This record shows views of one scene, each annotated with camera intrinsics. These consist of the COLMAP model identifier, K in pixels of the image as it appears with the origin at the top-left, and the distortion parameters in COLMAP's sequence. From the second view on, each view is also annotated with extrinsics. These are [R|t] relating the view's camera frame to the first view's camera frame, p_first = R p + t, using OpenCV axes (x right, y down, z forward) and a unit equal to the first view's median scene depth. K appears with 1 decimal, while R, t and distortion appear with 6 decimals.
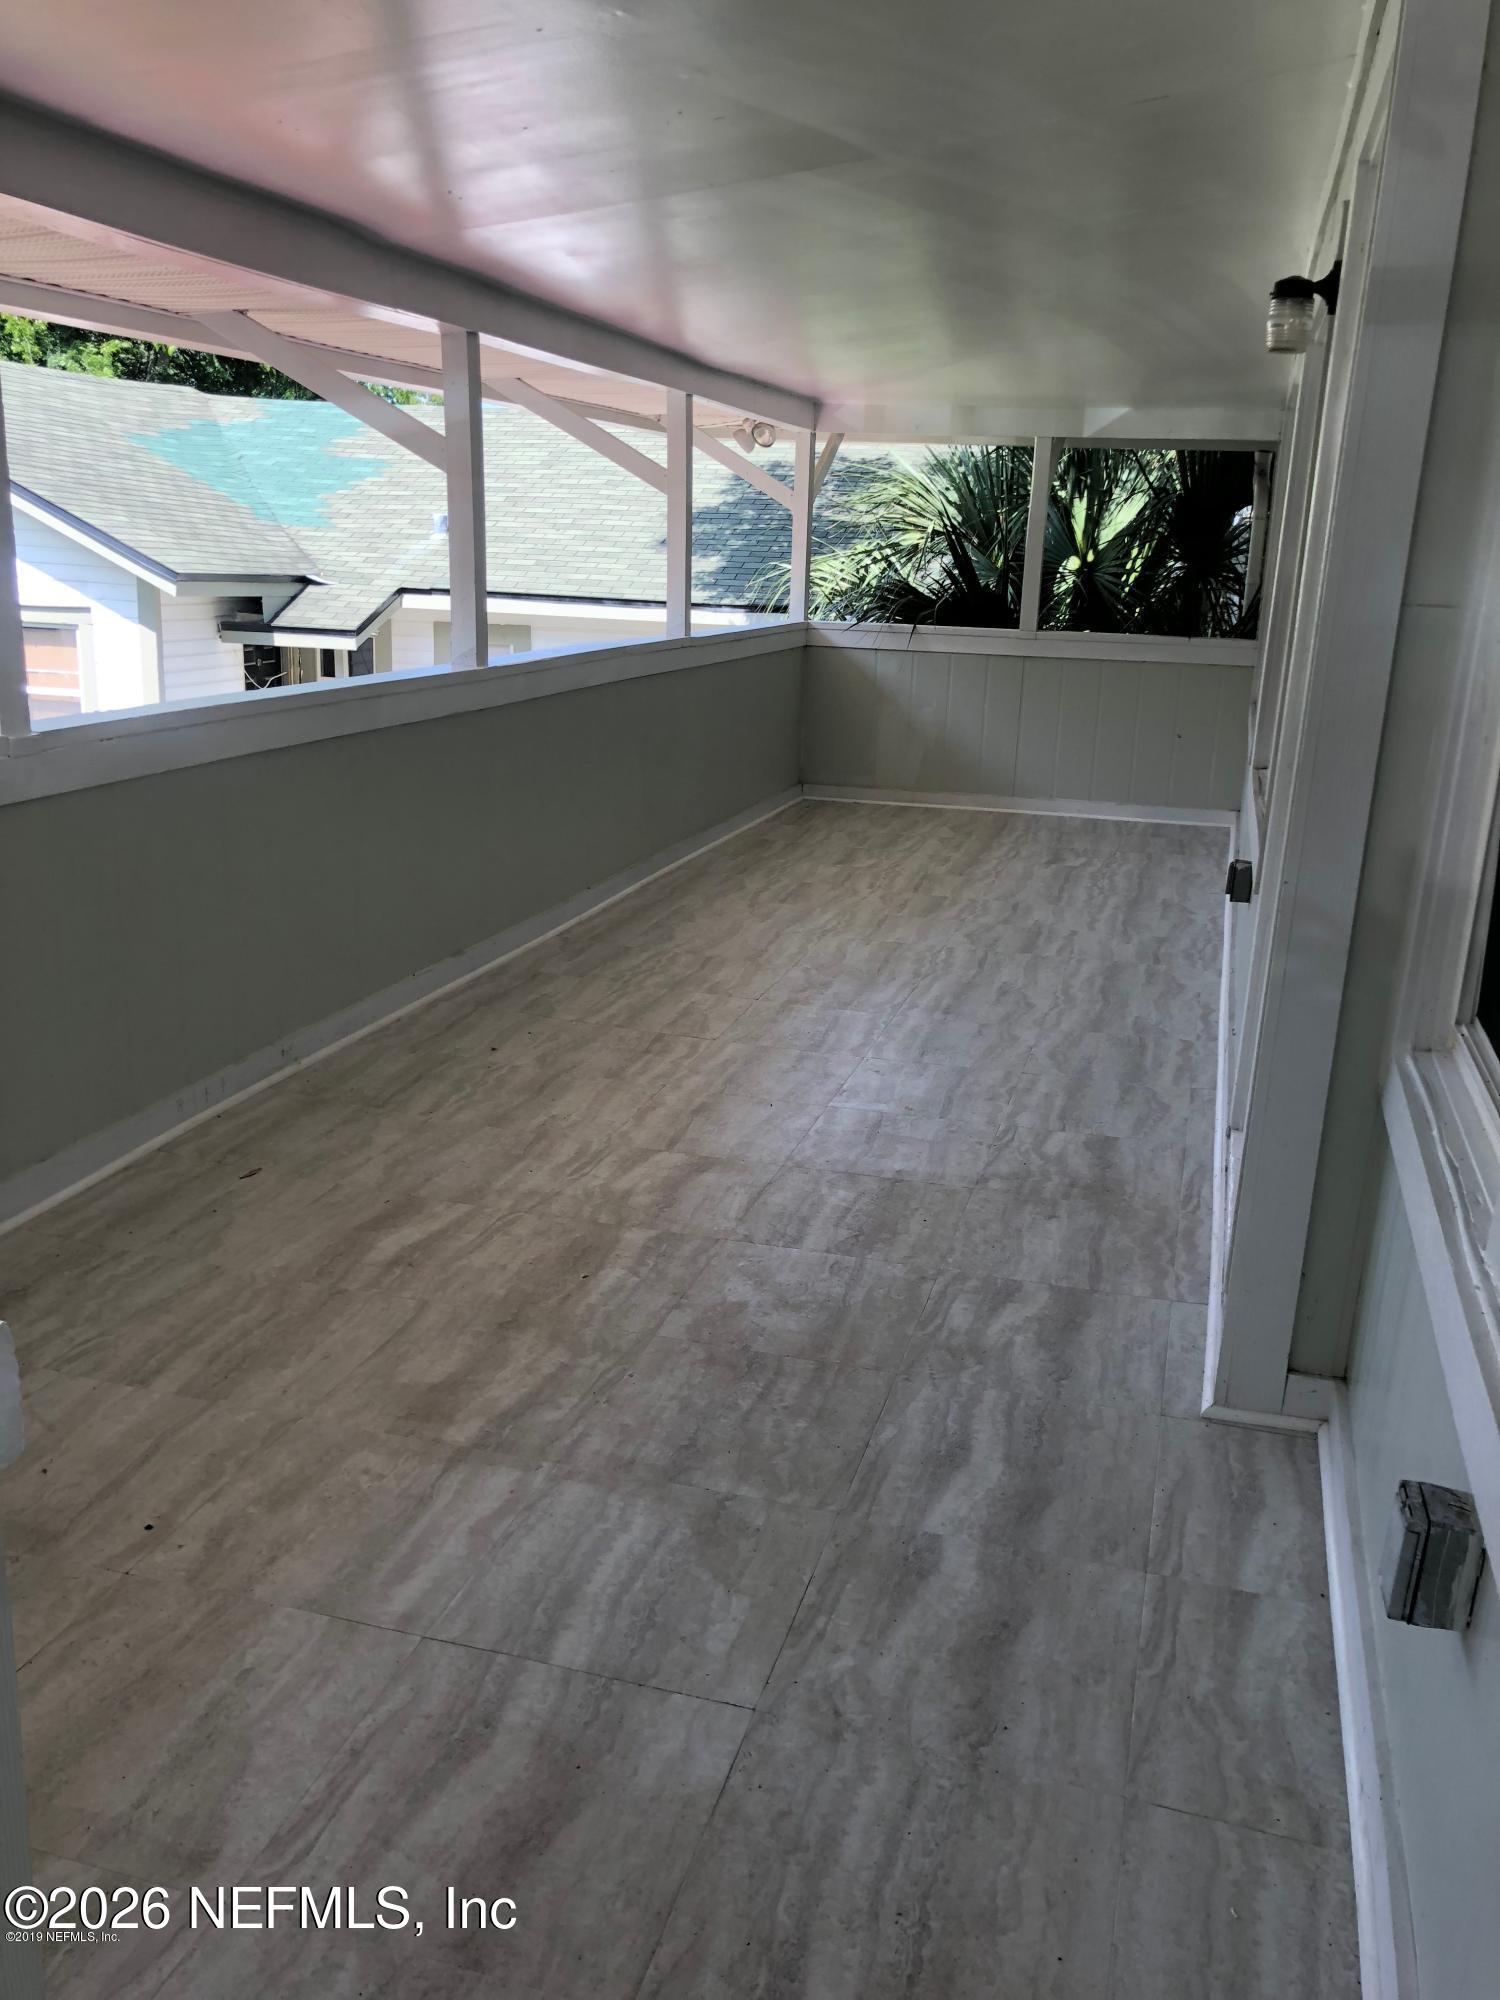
lens RADIAL K [[1620.7, 0, 750.0], [0, 1620.7, 1000.0], [0, 0, 1]] dist [0.251113, 0.000290]
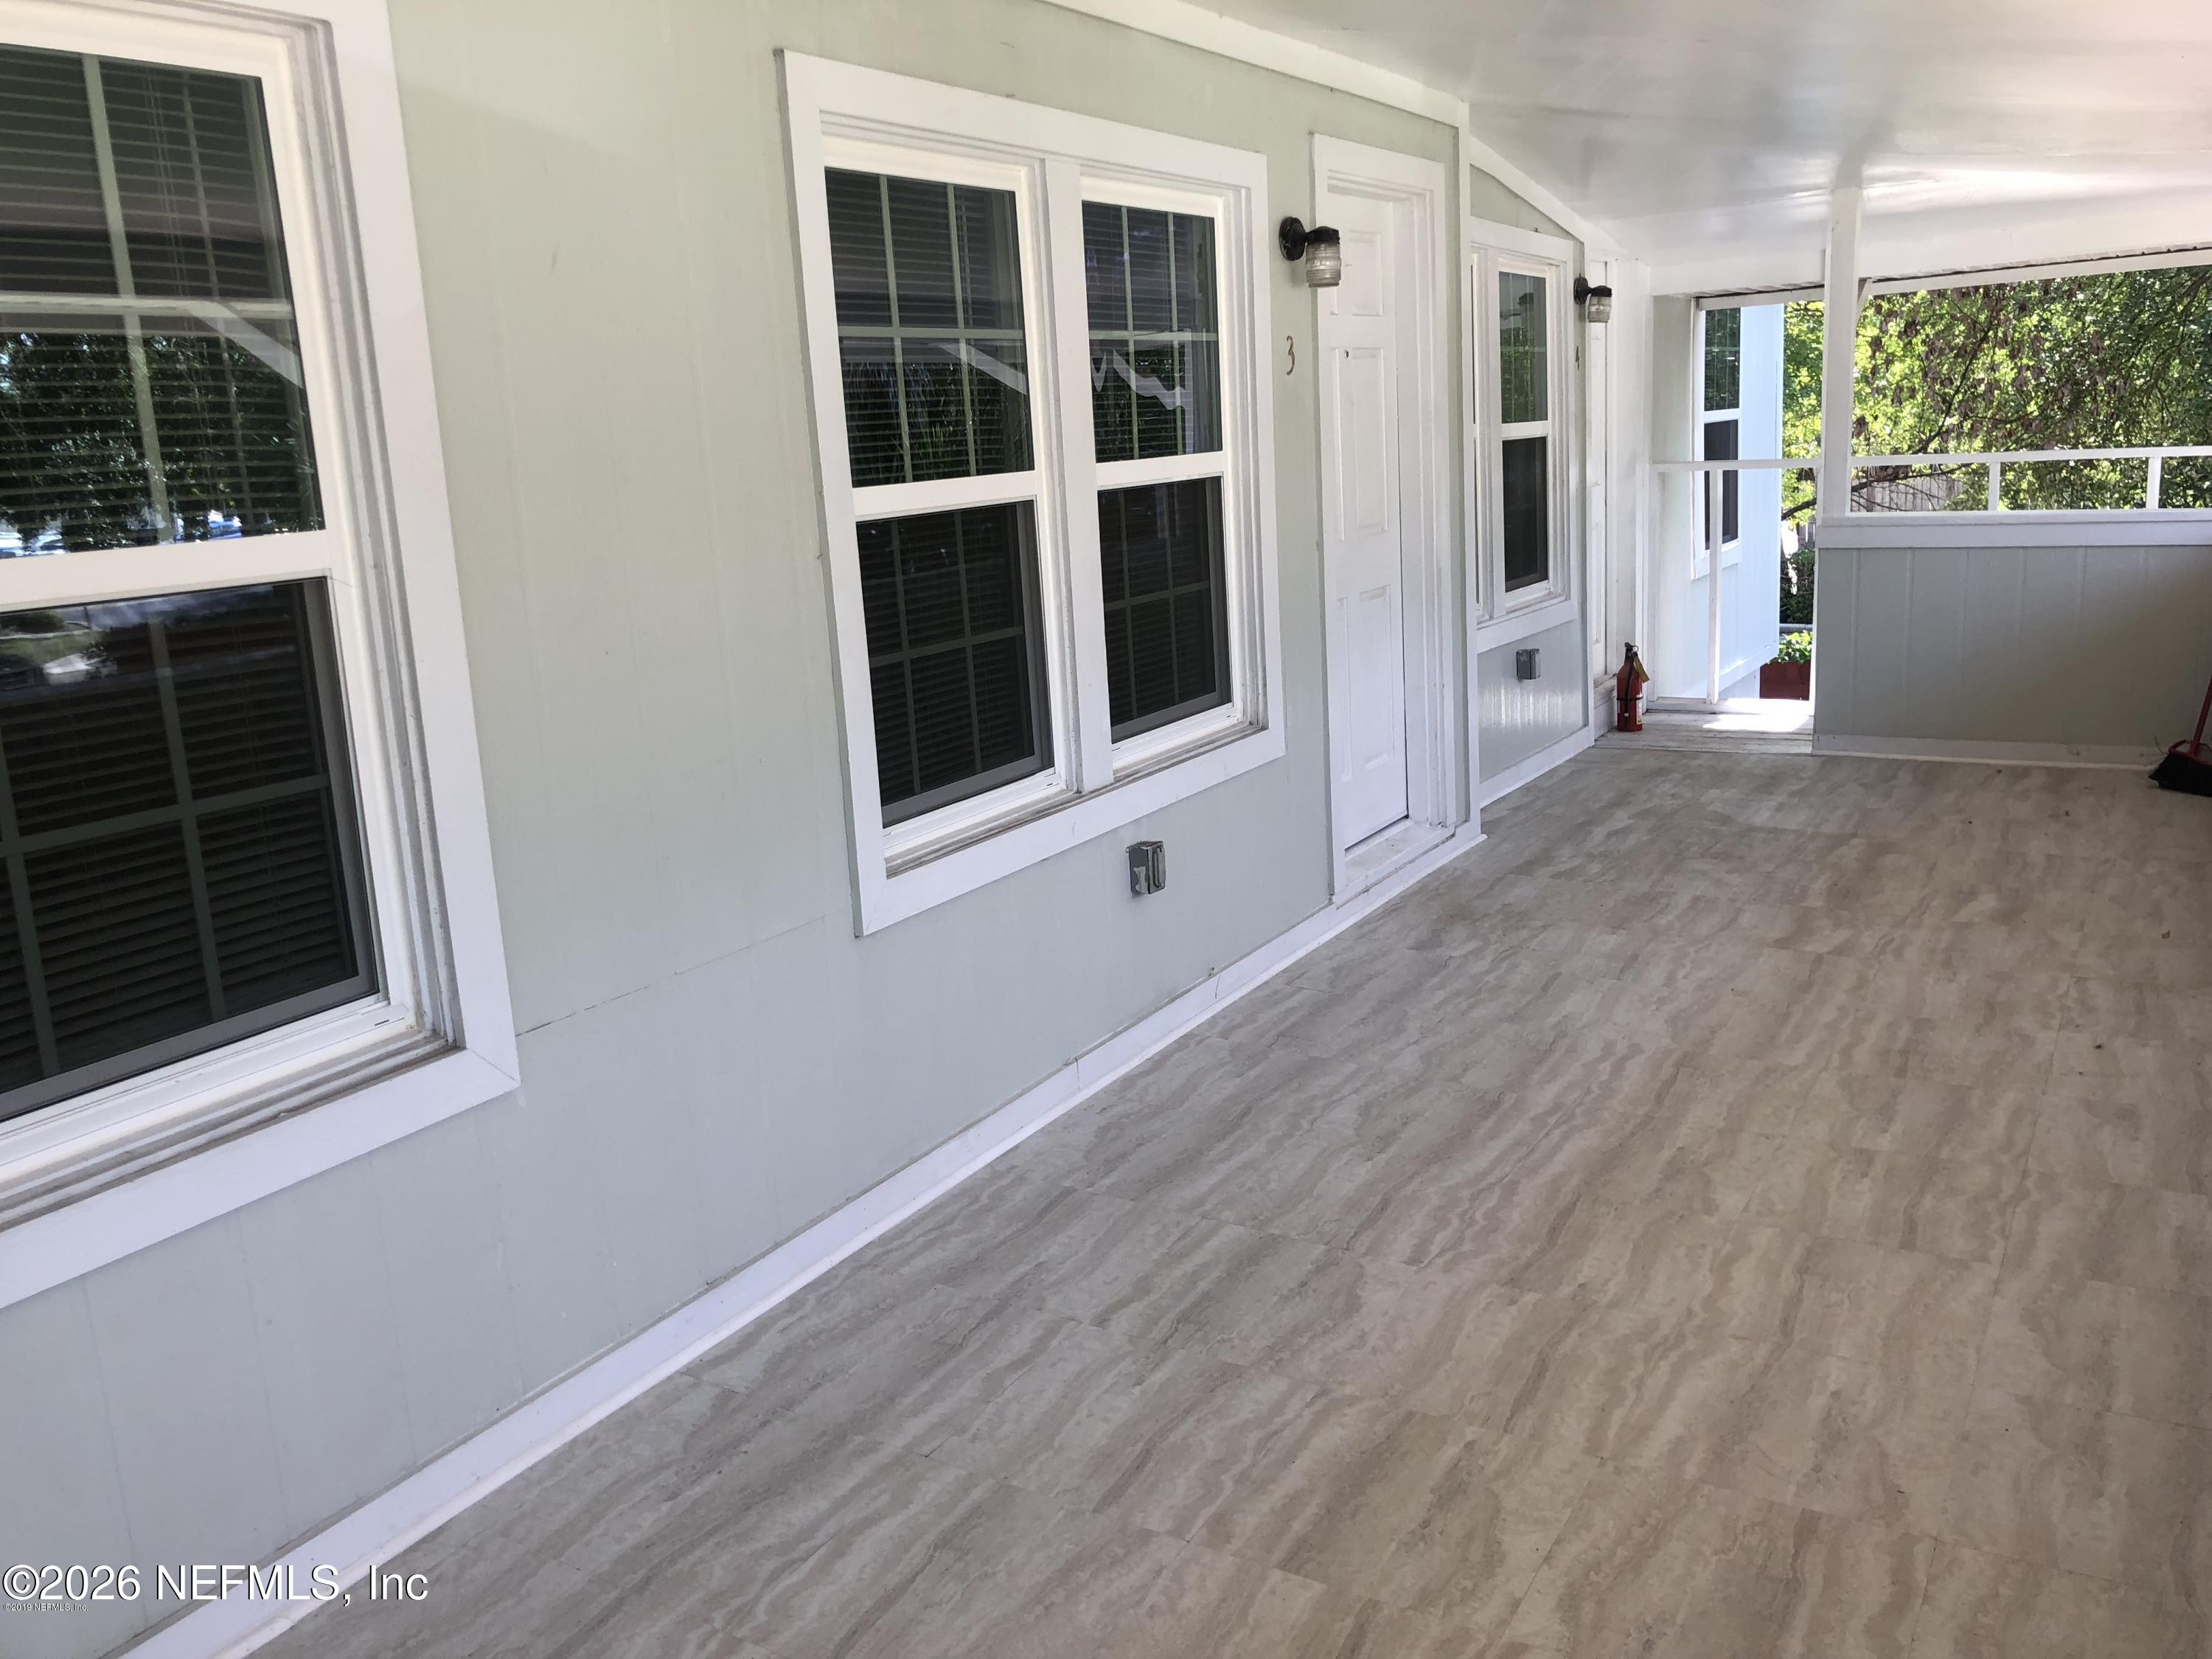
lens RADIAL K [[1833.0, 0, 1106.0], [0, 1833.0, 829.5], [0, 0, 1]] dist [-0.009654, 0.083016]
pose [[-0.969064, -0.062096, 0.238869, 0.106847], [0.065087, 0.869274, 0.490026, -0.519479], [-0.238072, 0.490414, -0.838341, 1.727810]]
